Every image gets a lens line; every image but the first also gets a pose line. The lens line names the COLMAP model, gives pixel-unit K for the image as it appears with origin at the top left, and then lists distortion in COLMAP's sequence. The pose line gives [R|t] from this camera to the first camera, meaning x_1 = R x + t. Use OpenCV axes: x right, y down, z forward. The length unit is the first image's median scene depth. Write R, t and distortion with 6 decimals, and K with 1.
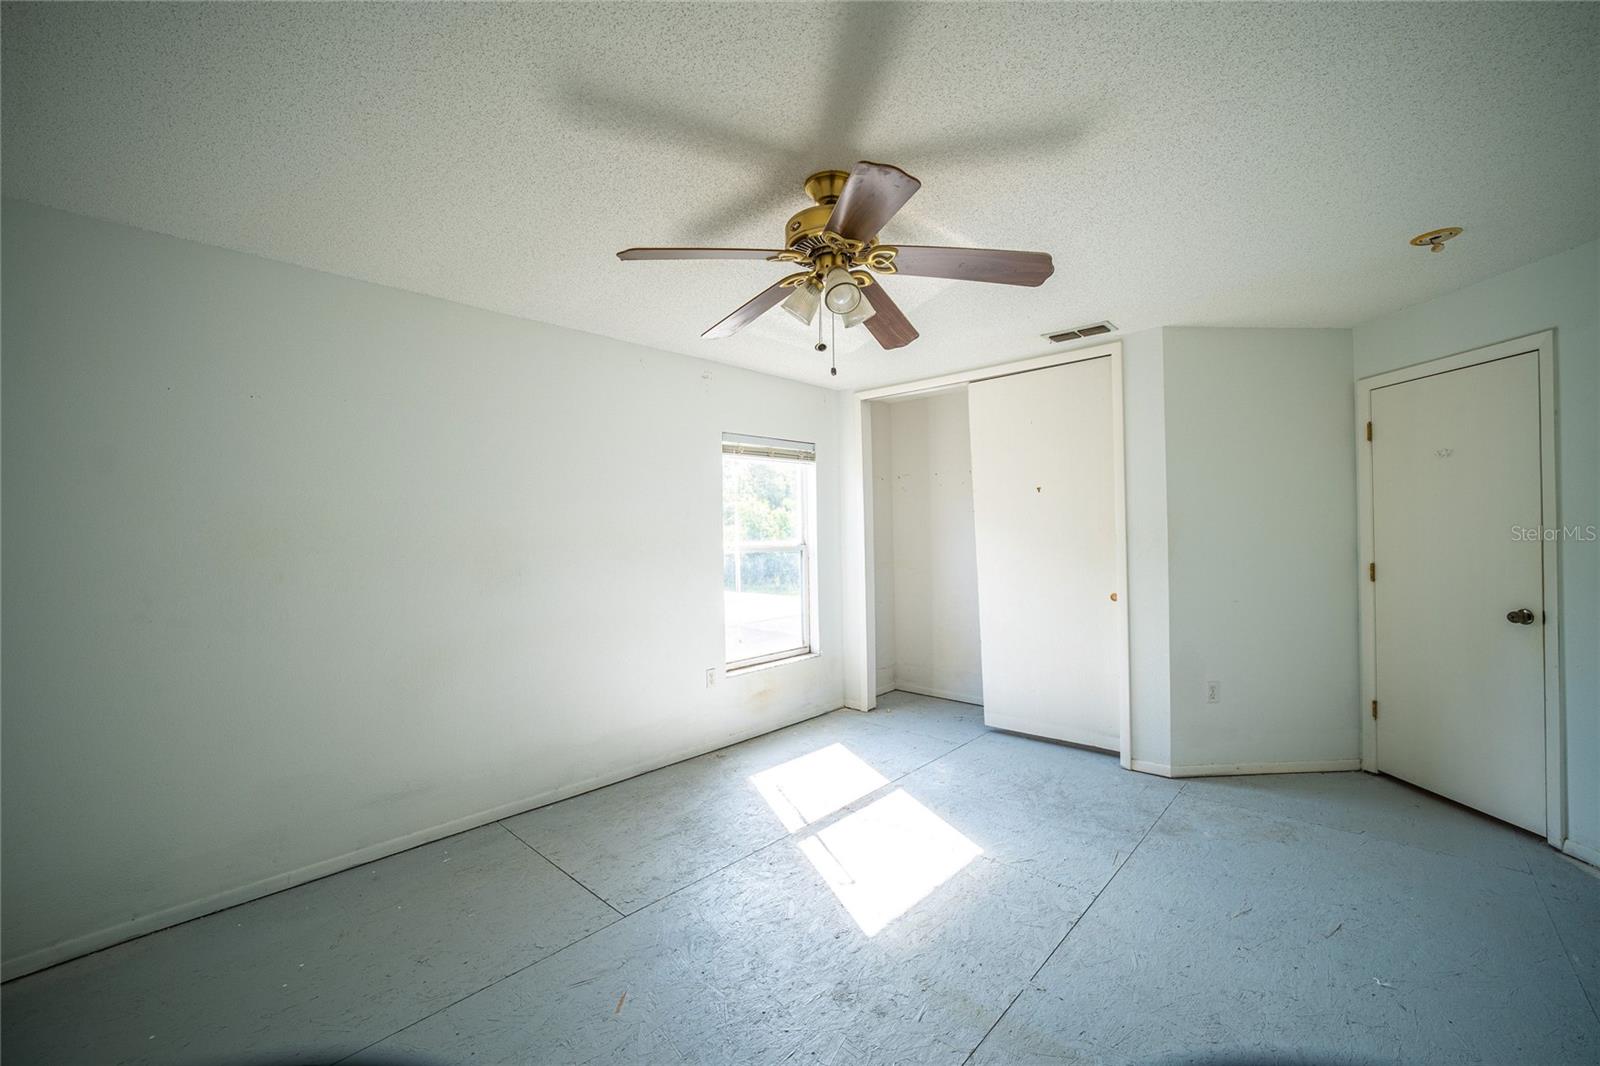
lens RADIAL K [[645.3, 0, 804.9], [0, 645.3, 536.5], [0, 0, 1]] dist [-0.022130, 0.004633]
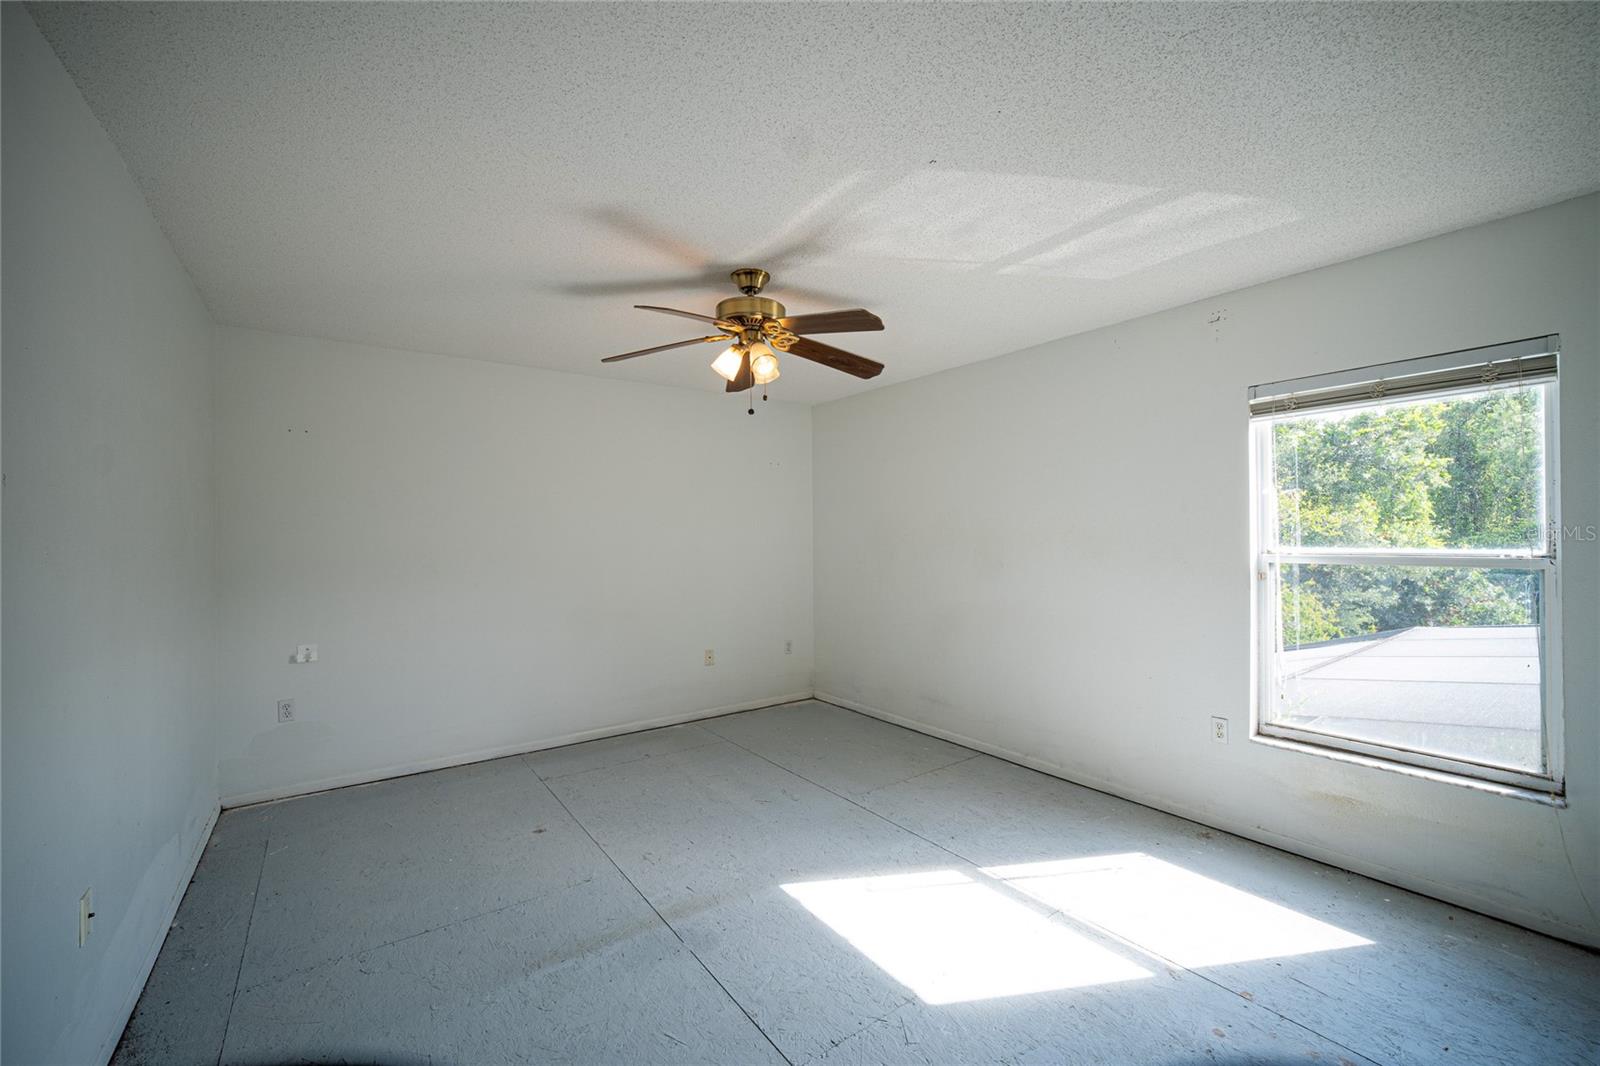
lens RADIAL K [[645.3, 0, 801.5], [0, 645.3, 533.8], [0, 0, 1]] dist [-0.022130, 0.004633]
pose [[-0.186054, 0.019574, -0.982344, 0.687936], [0.007654, 0.999800, 0.018472, -0.021563], [0.982510, -0.004083, -0.186167, 0.704583]]
